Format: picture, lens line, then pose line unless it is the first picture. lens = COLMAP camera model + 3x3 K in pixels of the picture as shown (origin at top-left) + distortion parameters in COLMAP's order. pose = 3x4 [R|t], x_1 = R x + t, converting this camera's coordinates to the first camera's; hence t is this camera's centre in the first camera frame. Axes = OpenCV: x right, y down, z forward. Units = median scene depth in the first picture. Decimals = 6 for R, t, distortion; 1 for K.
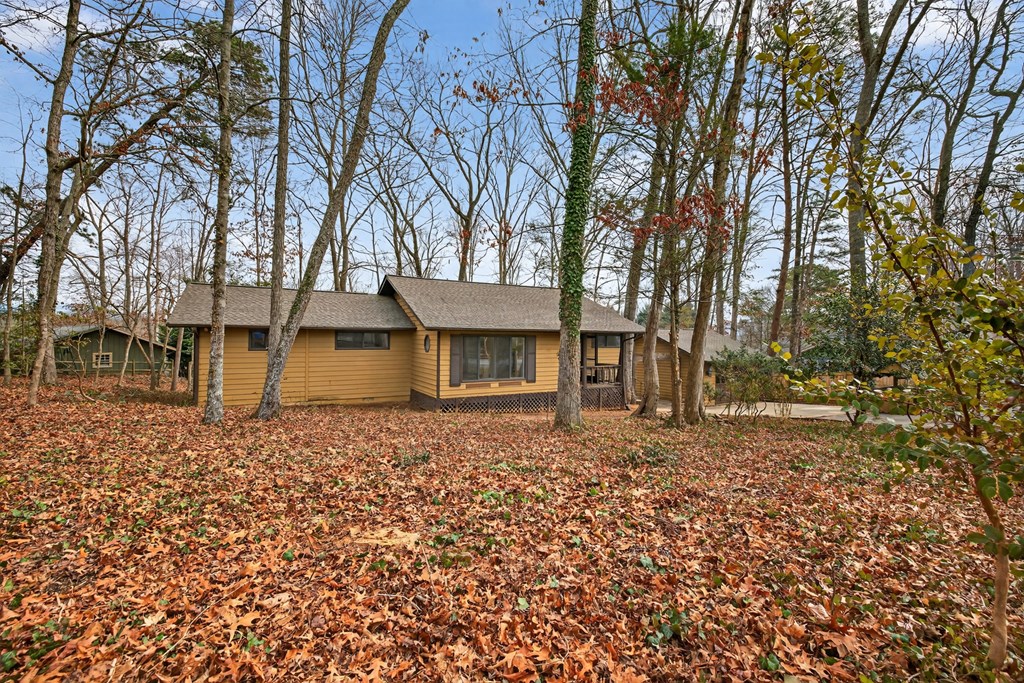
lens RADIAL K [[387.4, 0, 512.0], [0, 387.4, 341.5], [0, 0, 1]] dist [0.000414, -0.000024]
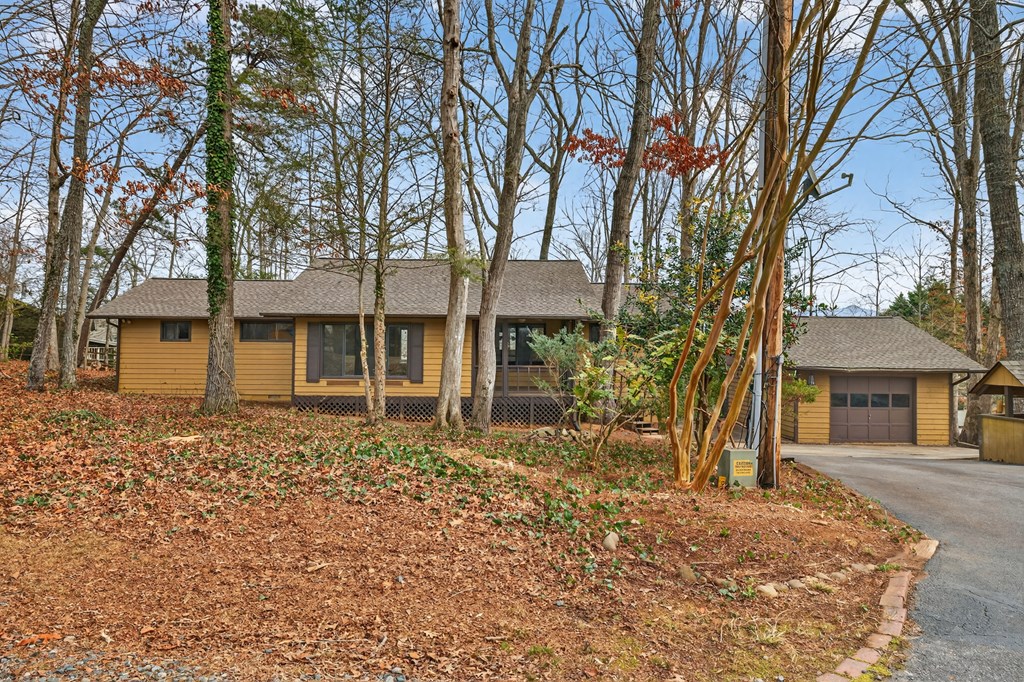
lens RADIAL K [[576.6, 0, 512.0], [0, 576.6, 341.0], [0, 0, 1]] dist [0.003055, 0.000656]
pose [[0.903448, 0.001883, -0.428693, 0.778837], [-0.009630, 0.999827, -0.015904, 0.039773], [0.428589, 0.018497, 0.903310, 0.031013]]
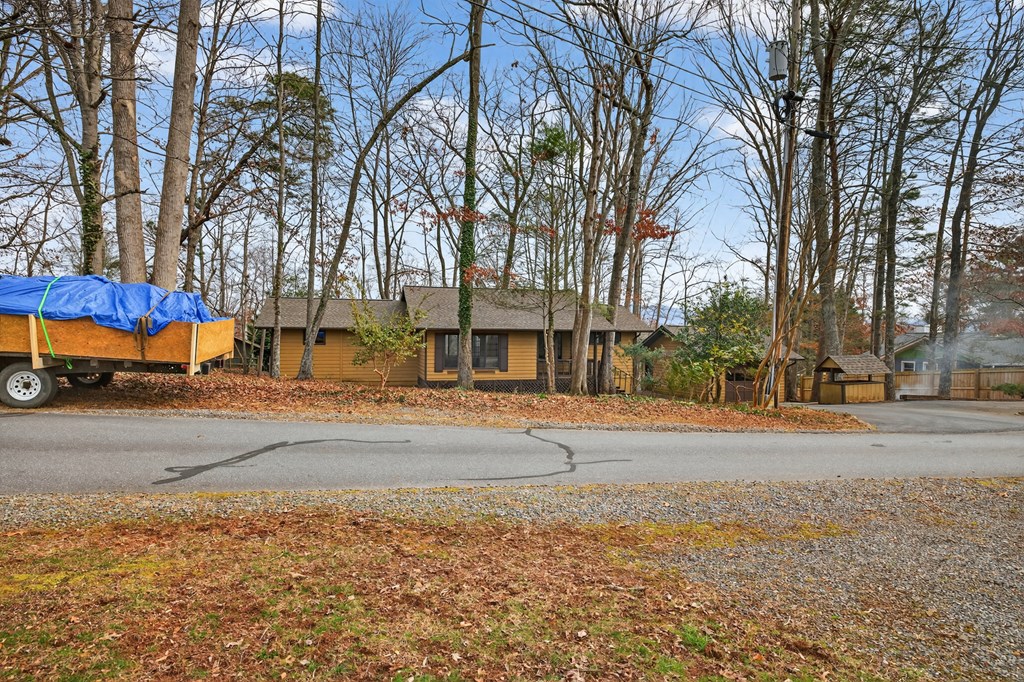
lens RADIAL K [[484.3, 0, 512.0], [0, 484.3, 341.0], [0, 0, 1]] dist [-0.003096, 0.000282]
pose [[0.972574, 0.003707, -0.232564, 0.471090], [-0.004821, 0.999979, -0.004219, 0.015163], [0.232544, 0.005224, 0.972572, -0.544260]]
